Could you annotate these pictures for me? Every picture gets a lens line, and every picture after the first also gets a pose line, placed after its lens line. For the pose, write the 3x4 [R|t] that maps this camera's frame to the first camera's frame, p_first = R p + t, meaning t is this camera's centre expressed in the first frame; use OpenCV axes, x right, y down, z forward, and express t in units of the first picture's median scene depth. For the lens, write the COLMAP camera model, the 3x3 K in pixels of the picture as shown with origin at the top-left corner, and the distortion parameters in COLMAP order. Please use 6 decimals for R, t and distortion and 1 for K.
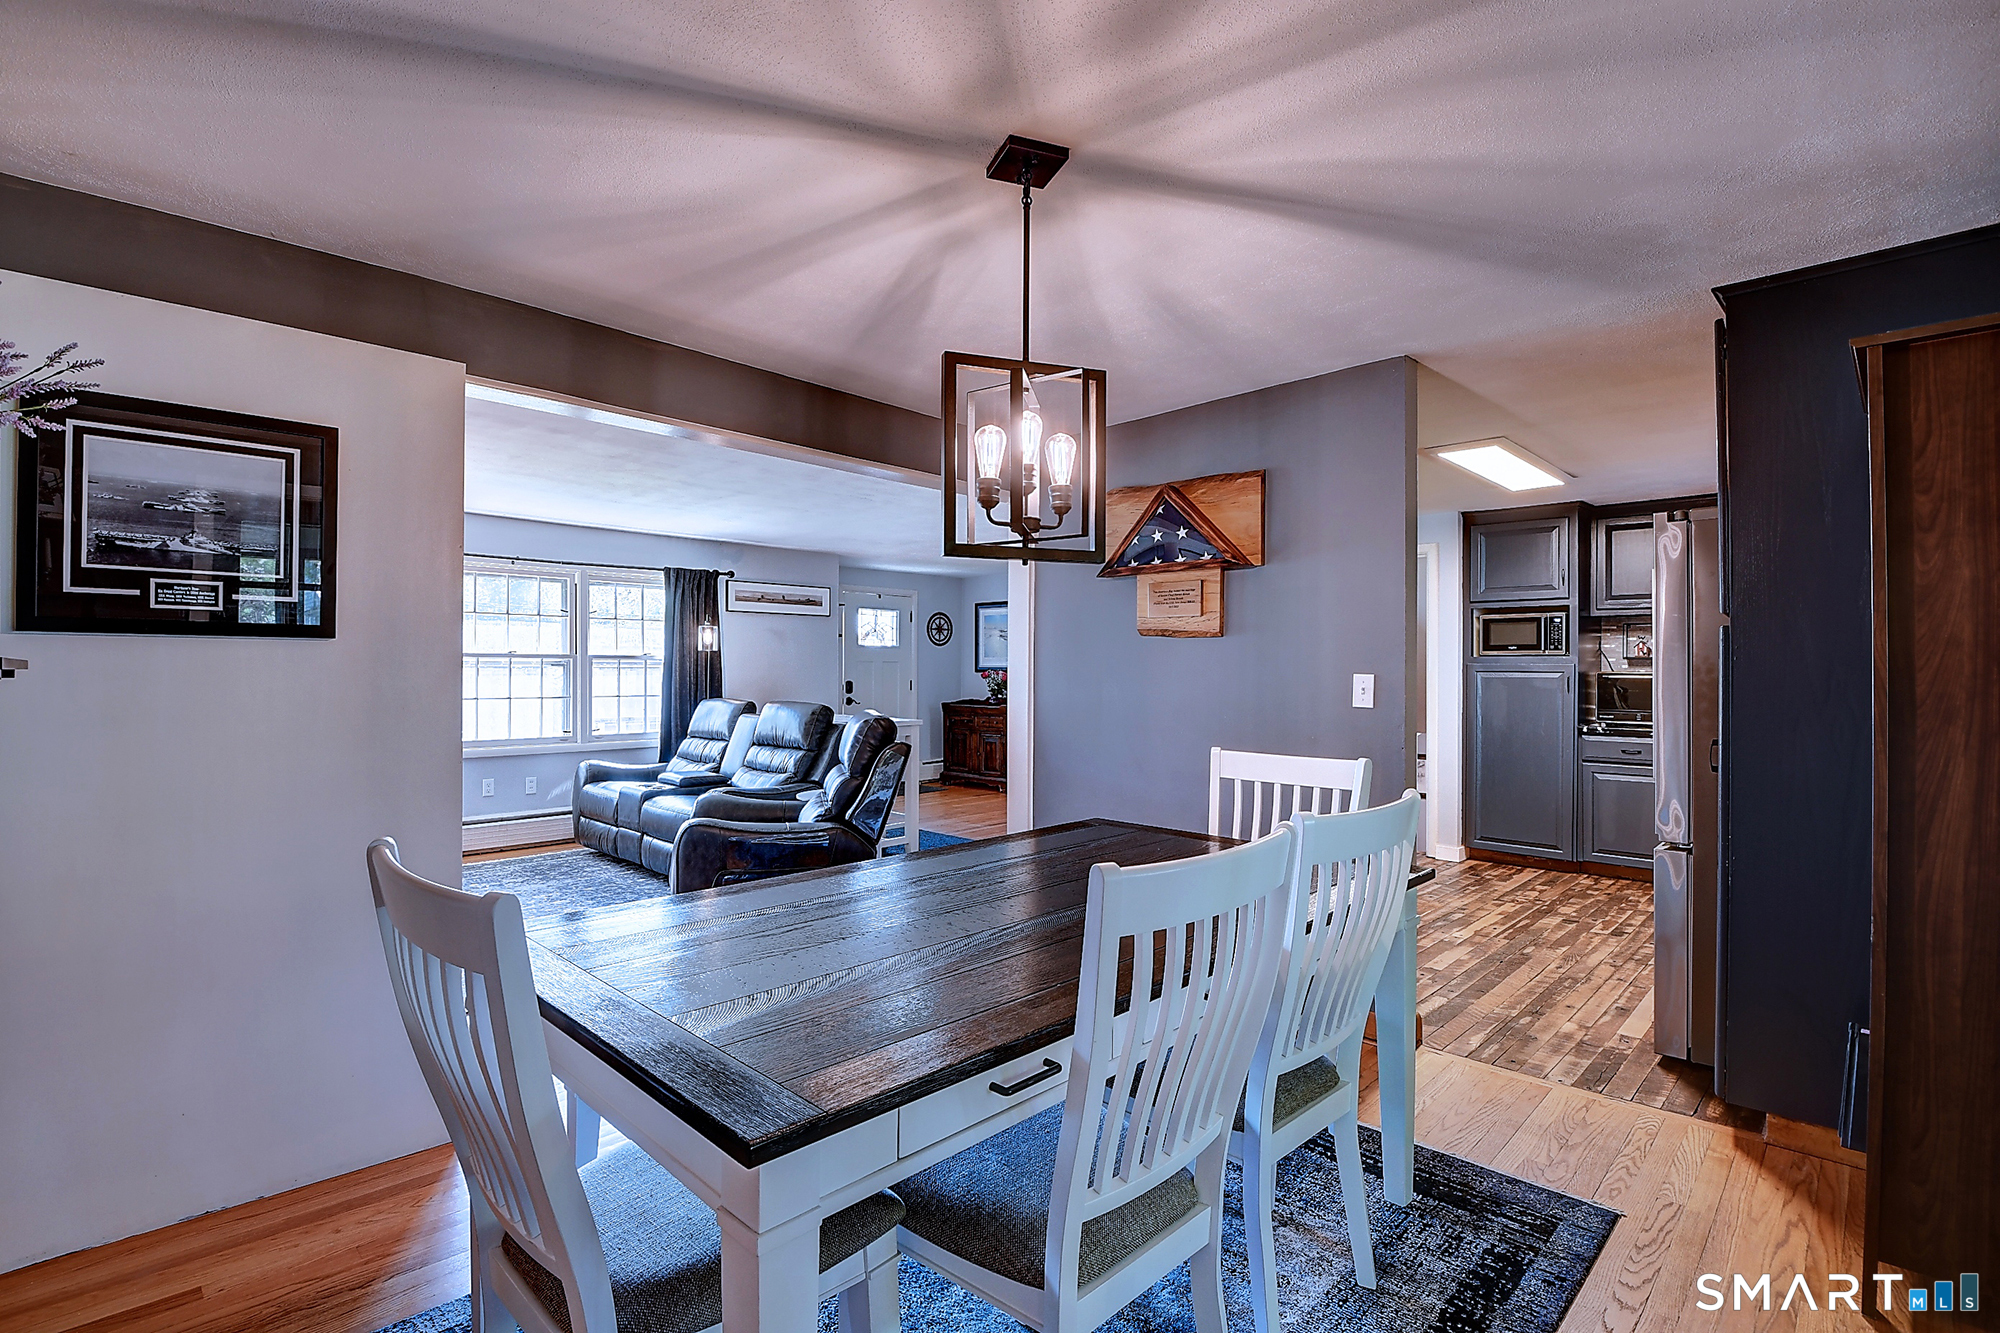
lens RADIAL K [[921.9, 0, 1000.0], [0, 921.9, 666.5], [0, 0, 1]] dist [-0.008680, -0.006933]
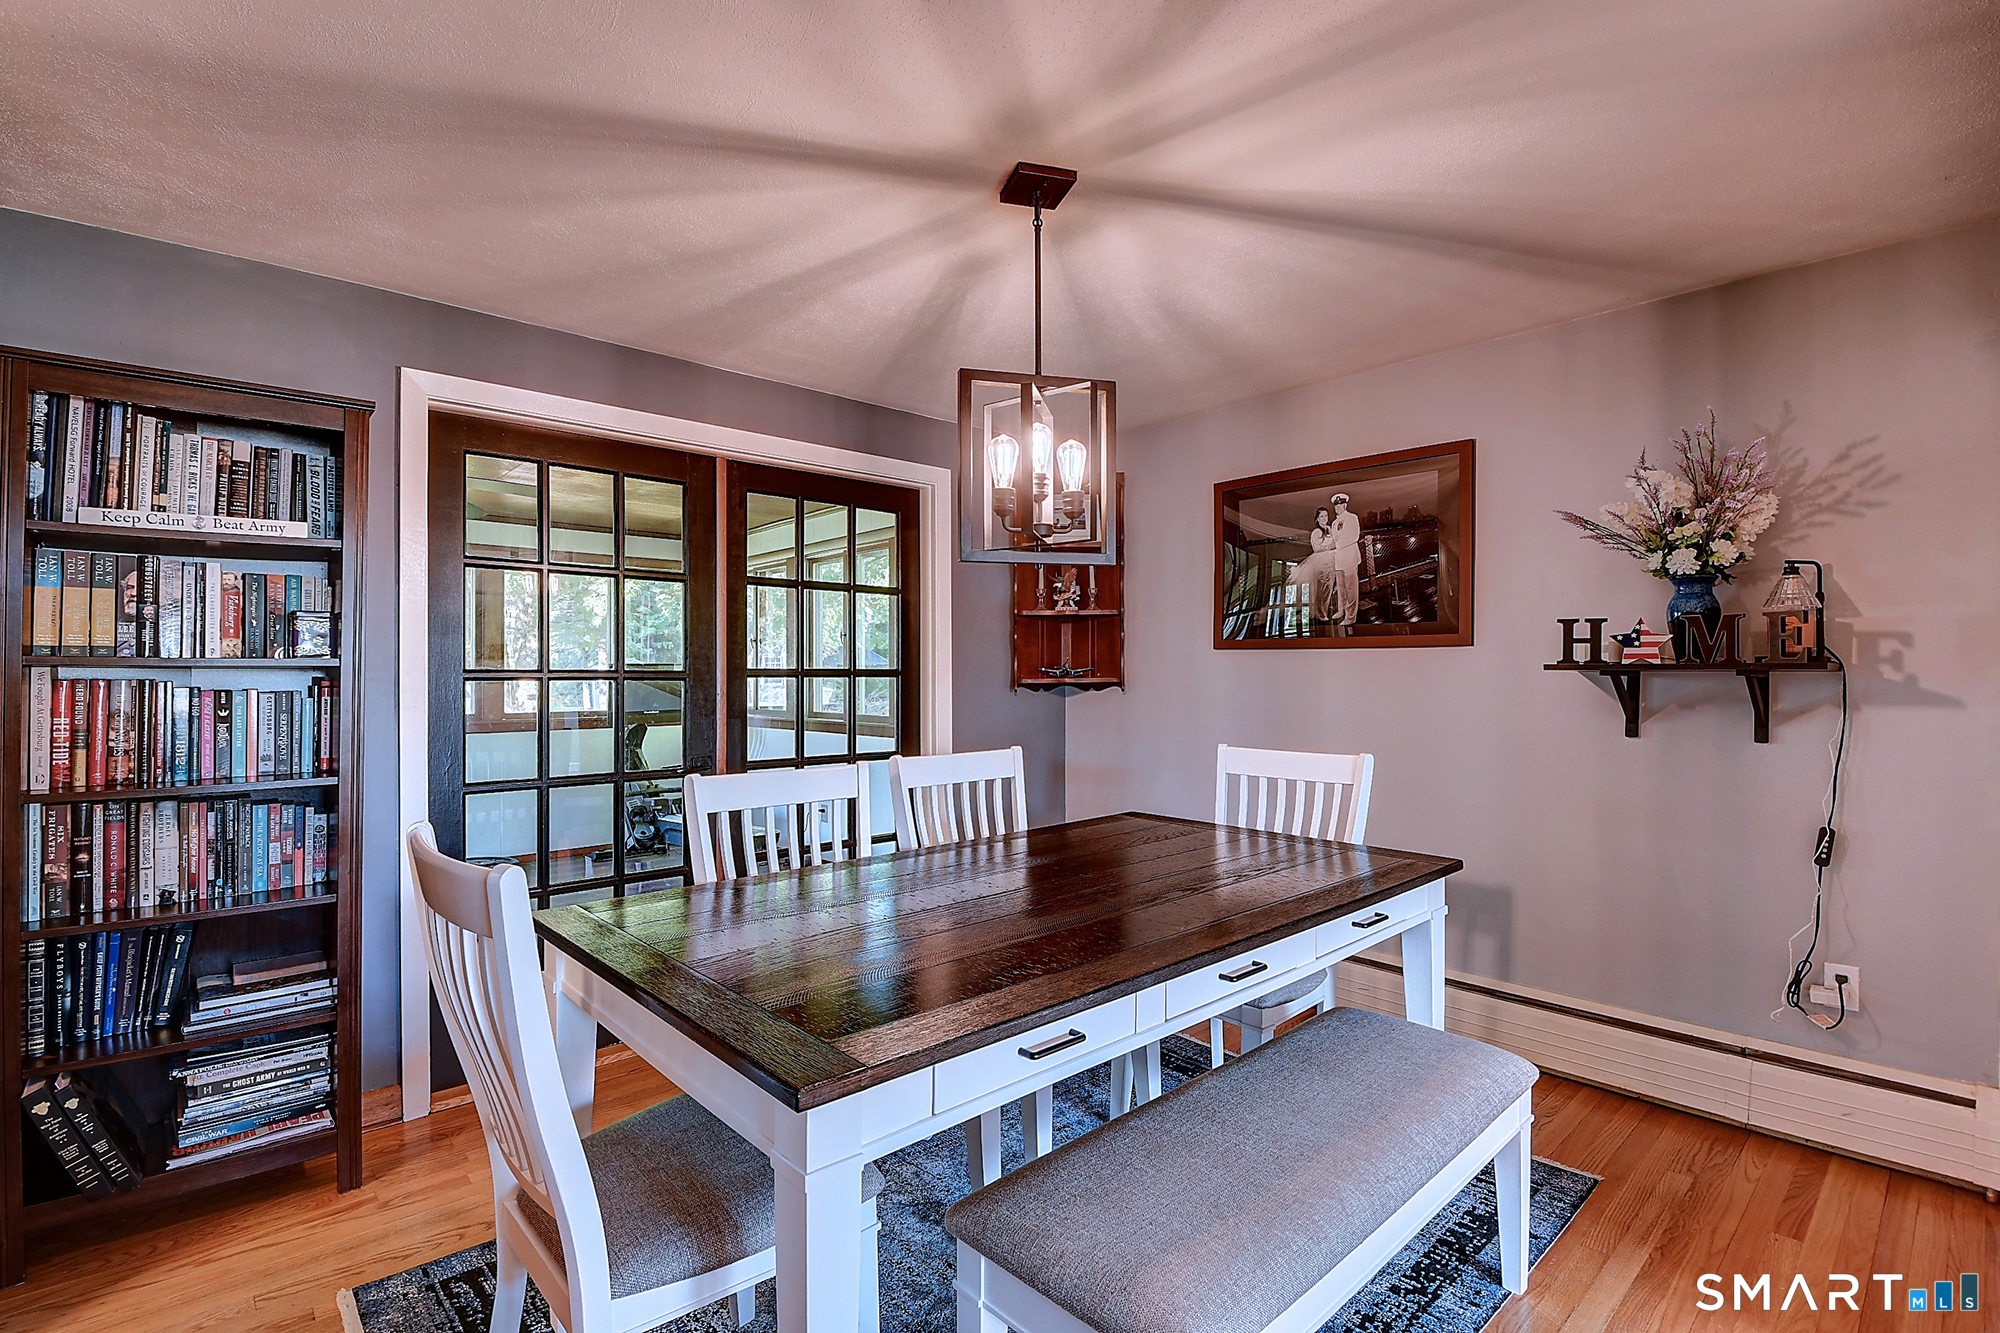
lens RADIAL K [[889.0, 0, 957.0], [0, 889.0, 661.5], [0, 0, 1]] dist [-0.030617, -0.000189]
pose [[-0.995546, -0.000932, 0.094272, 0.008011], [-0.002657, 0.999831, -0.018183, 0.004507], [-0.094239, -0.018352, -0.995380, 0.646759]]
